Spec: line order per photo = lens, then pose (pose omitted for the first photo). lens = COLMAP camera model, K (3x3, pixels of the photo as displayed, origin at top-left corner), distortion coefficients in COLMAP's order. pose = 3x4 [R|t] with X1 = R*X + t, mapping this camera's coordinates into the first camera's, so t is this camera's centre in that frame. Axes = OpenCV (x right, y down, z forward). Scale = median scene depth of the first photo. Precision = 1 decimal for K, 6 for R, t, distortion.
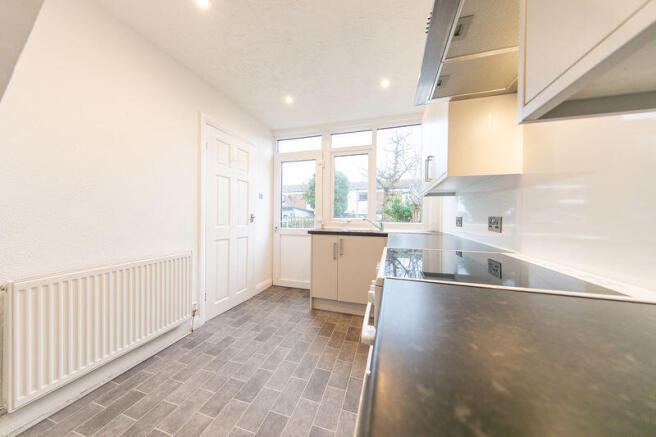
lens RADIAL K [[205.7, 0, 328.0], [0, 205.7, 218.5], [0, 0, 1]] dist [0.000659, -0.000052]
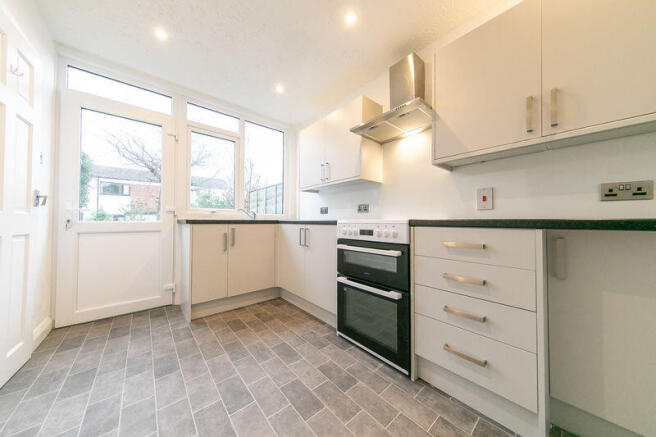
lens RADIAL K [[213.9, 0, 329.3], [0, 213.9, 221.6], [0, 0, 1]] dist [0.001116, 0.000115]
pose [[0.525322, -0.004848, 0.850890, -0.495548], [0.010514, 0.999944, -0.000794, 0.072228], [-0.850839, 0.009363, 0.525344, 0.125552]]
